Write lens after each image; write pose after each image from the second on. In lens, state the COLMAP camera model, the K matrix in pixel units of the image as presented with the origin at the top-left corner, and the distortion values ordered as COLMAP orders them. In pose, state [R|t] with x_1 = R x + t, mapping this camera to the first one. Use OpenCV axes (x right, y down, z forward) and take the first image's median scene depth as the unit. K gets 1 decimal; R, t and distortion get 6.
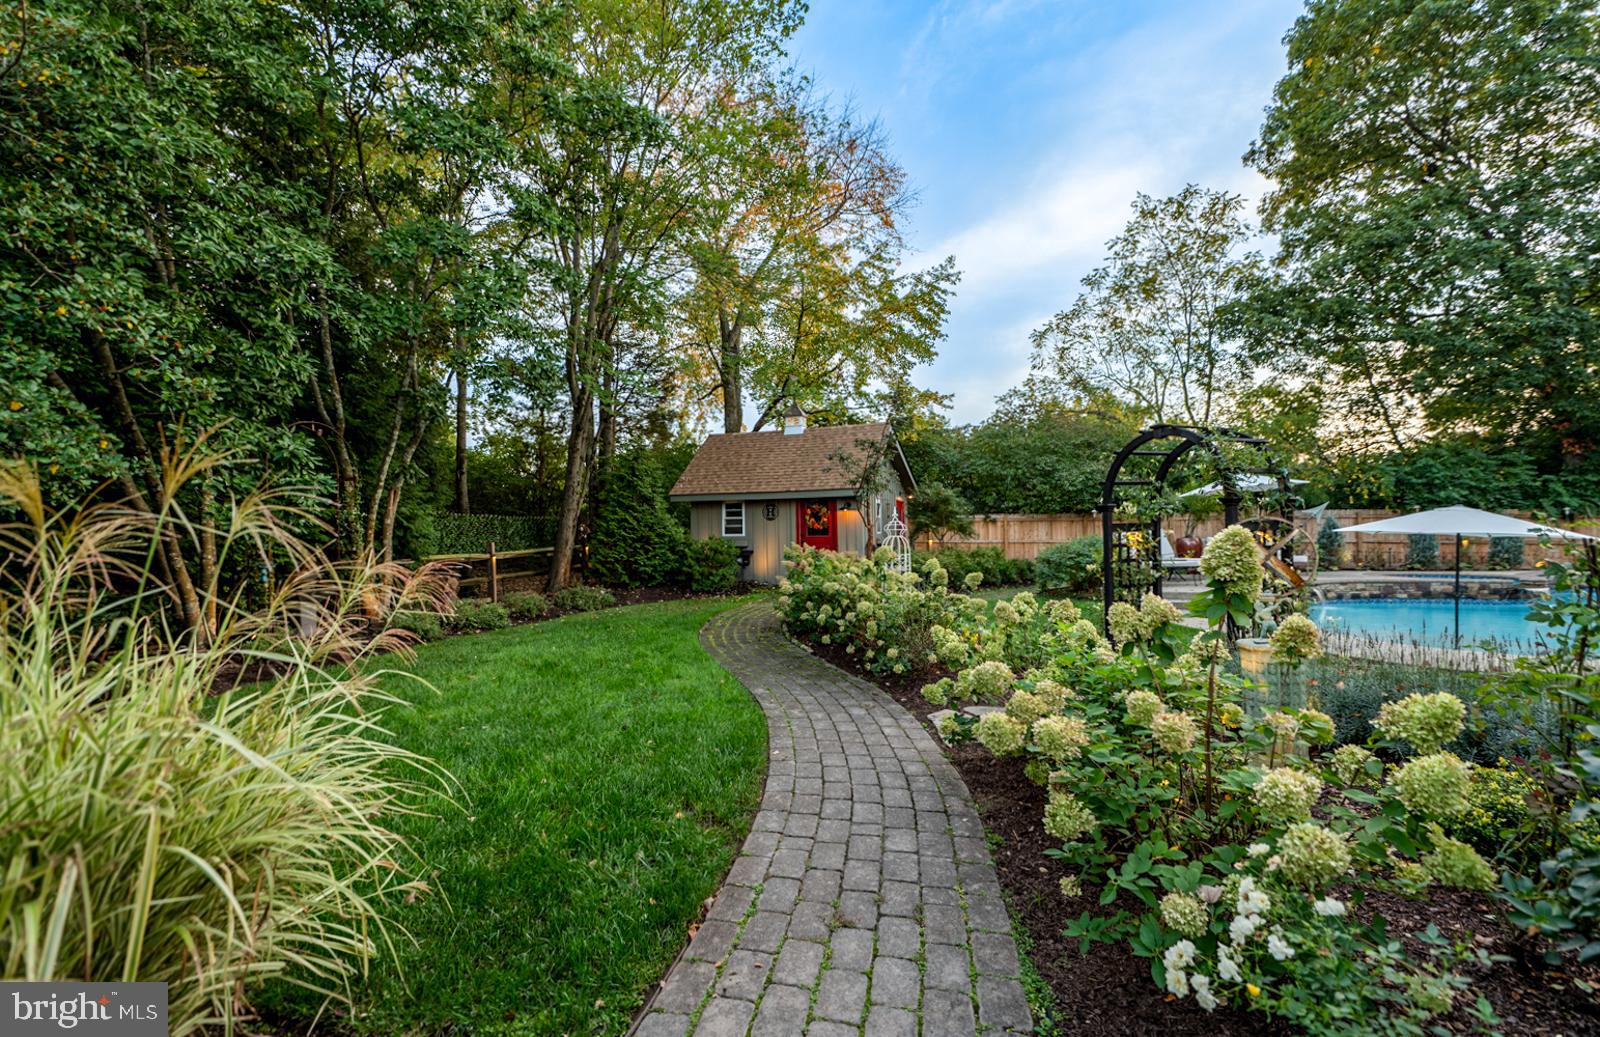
lens RADIAL K [[669.2, 0, 800.0], [0, 669.2, 518.5], [0, 0, 1]] dist [-0.000007, -0.000027]
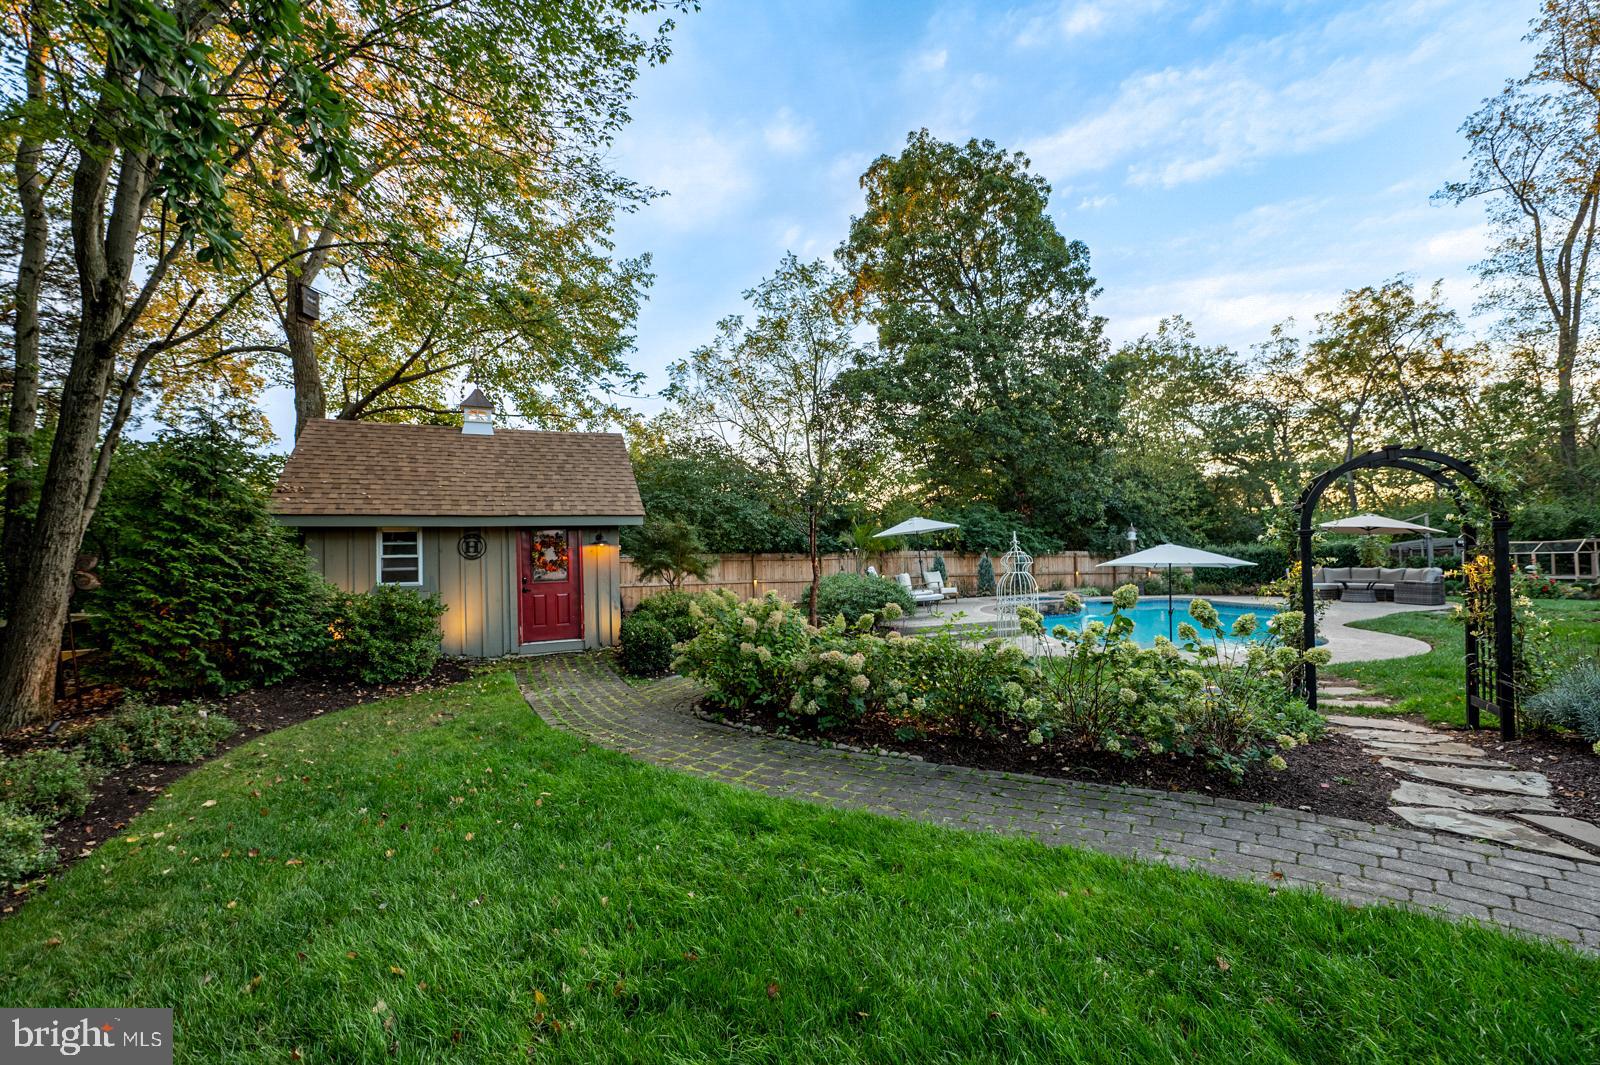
lens RADIAL K [[668.9, 0, 800.0], [0, 668.9, 532.5], [0, 0, 1]] dist [0.000631, 0.000040]
pose [[0.735035, 0.027538, 0.677469, -0.199827], [0.006693, 0.998832, -0.047862, 0.007729], [-0.677996, 0.039715, 0.733992, 0.250364]]
